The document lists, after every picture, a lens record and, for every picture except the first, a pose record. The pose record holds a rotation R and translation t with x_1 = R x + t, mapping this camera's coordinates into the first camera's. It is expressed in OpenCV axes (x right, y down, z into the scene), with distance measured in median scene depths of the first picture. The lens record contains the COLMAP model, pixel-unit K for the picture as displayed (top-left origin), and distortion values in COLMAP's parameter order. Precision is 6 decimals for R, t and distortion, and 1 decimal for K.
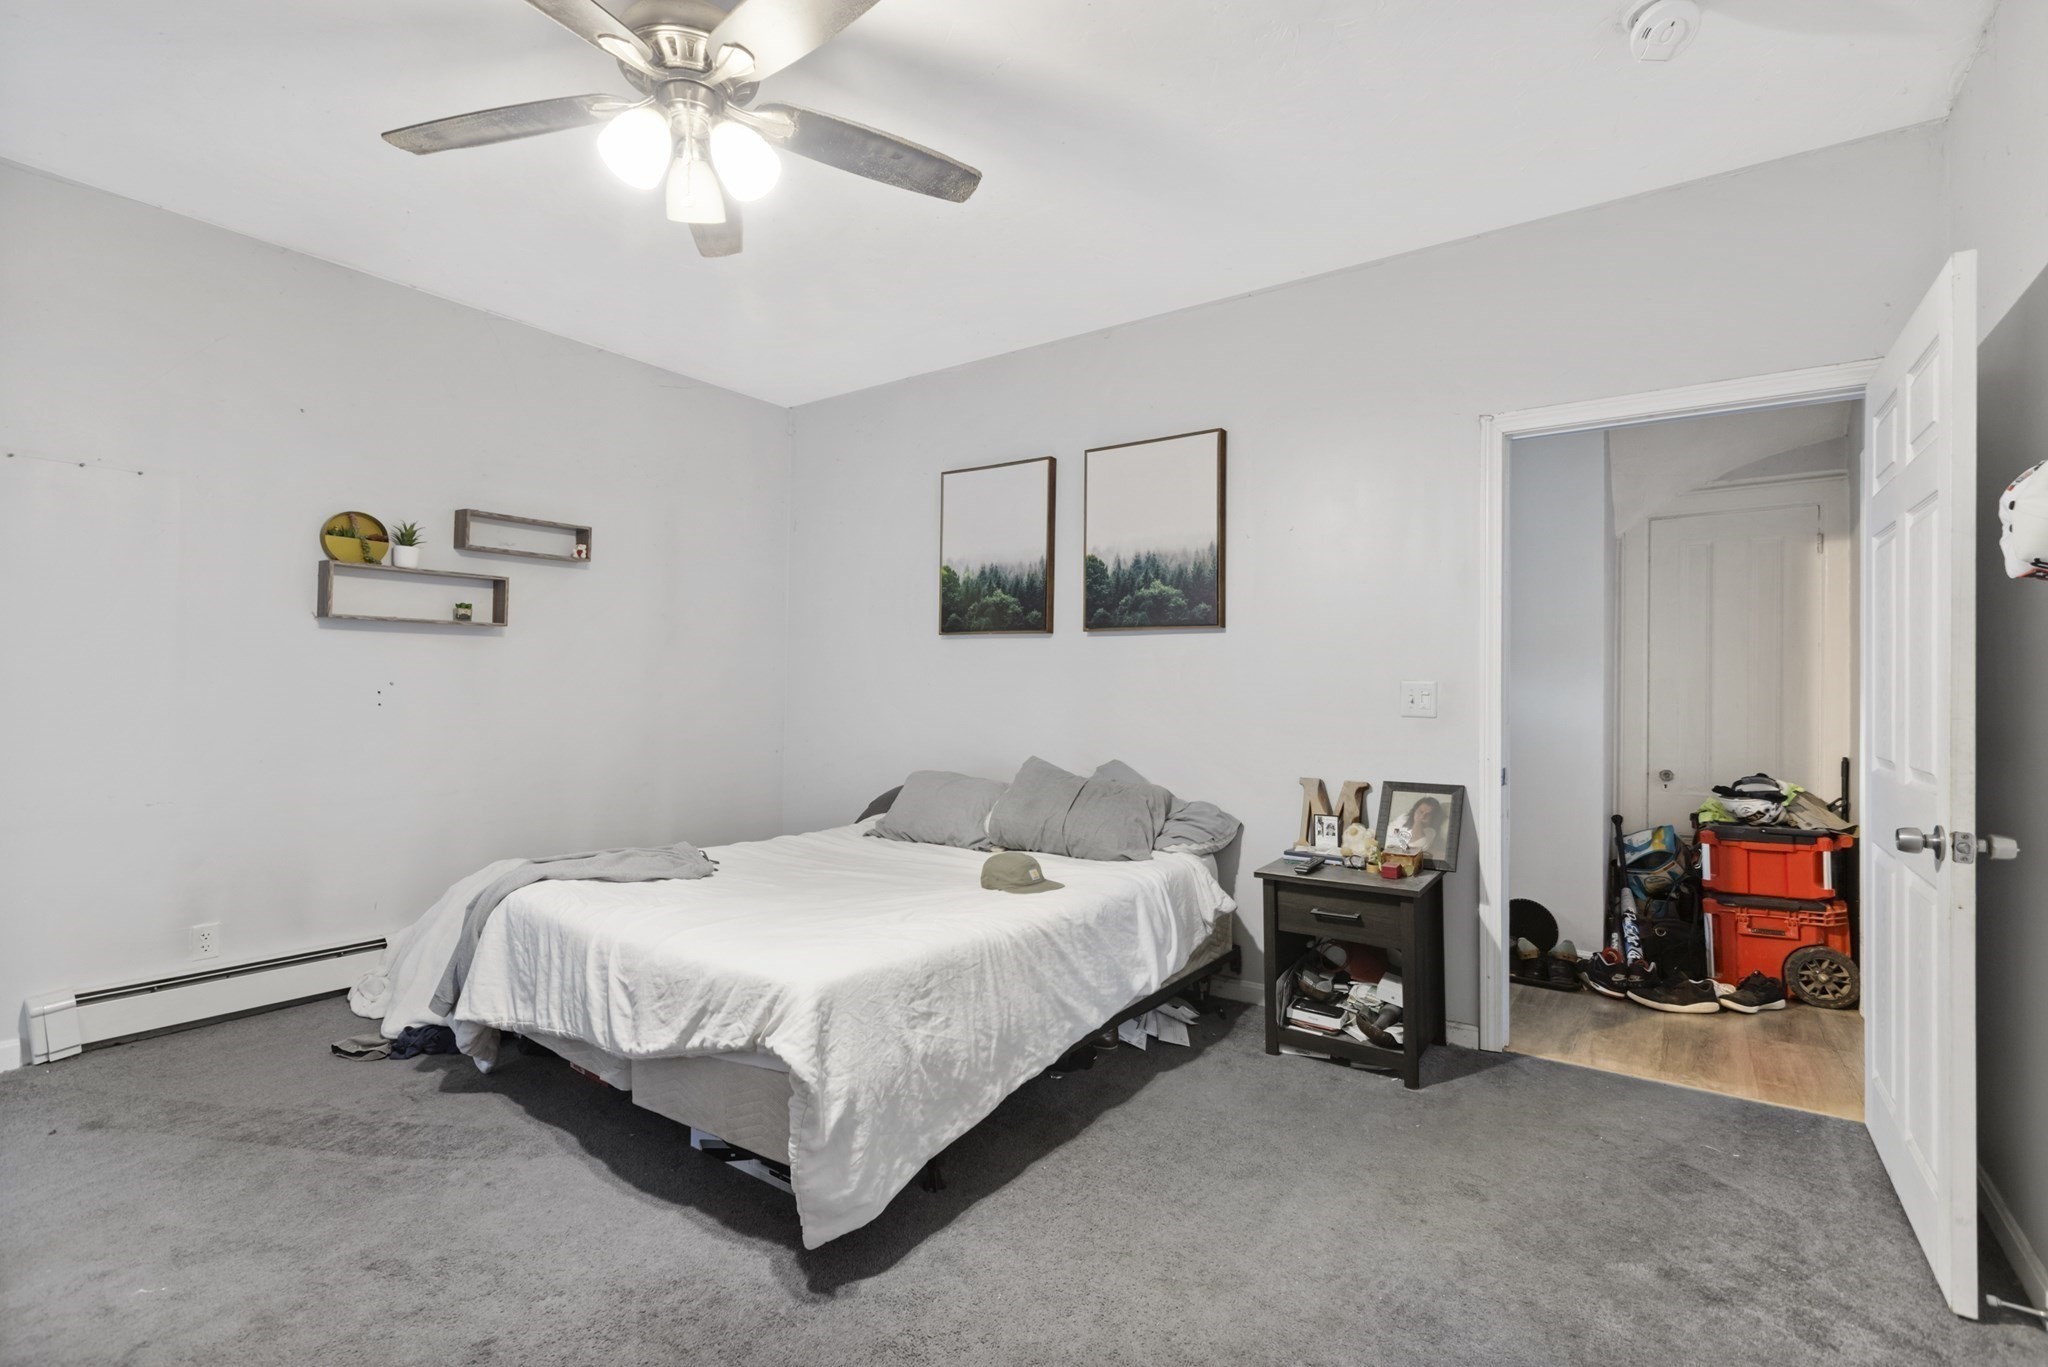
lens RADIAL K [[911.9, 0, 1037.4], [0, 911.9, 687.6], [0, 0, 1]] dist [0.001178, -0.000251]
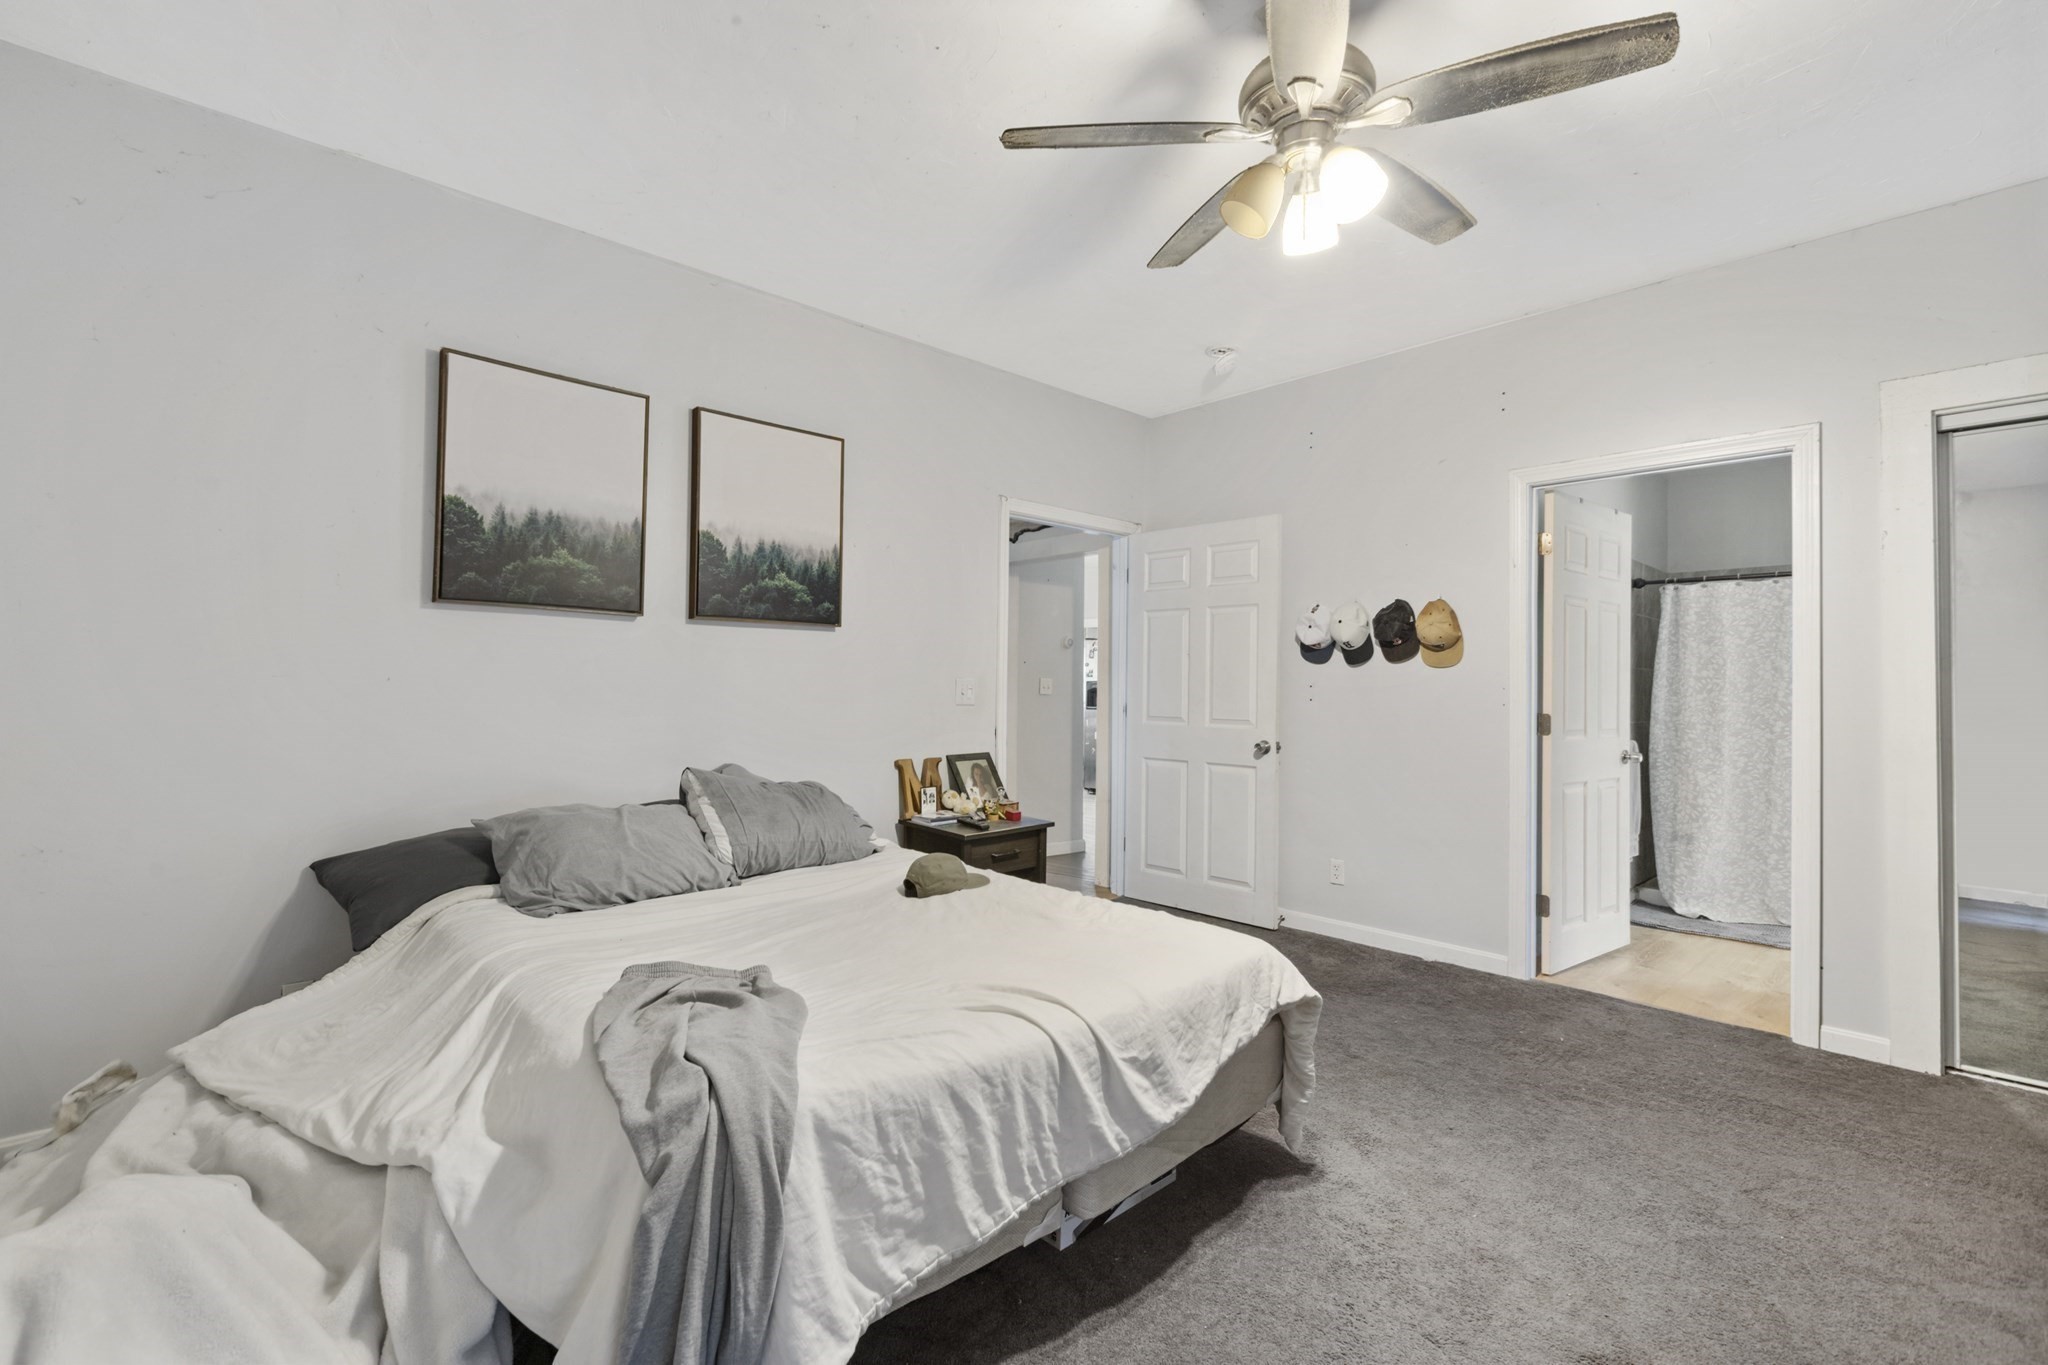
lens RADIAL K [[911.9, 0, 1024.0], [0, 911.9, 677.6], [0, 0, 1]] dist [0.001178, -0.000251]
pose [[0.187371, -0.005270, 0.982275, -0.769558], [-0.011885, 0.999900, 0.007632, -0.016974], [-0.982217, -0.013104, 0.187290, 0.566145]]
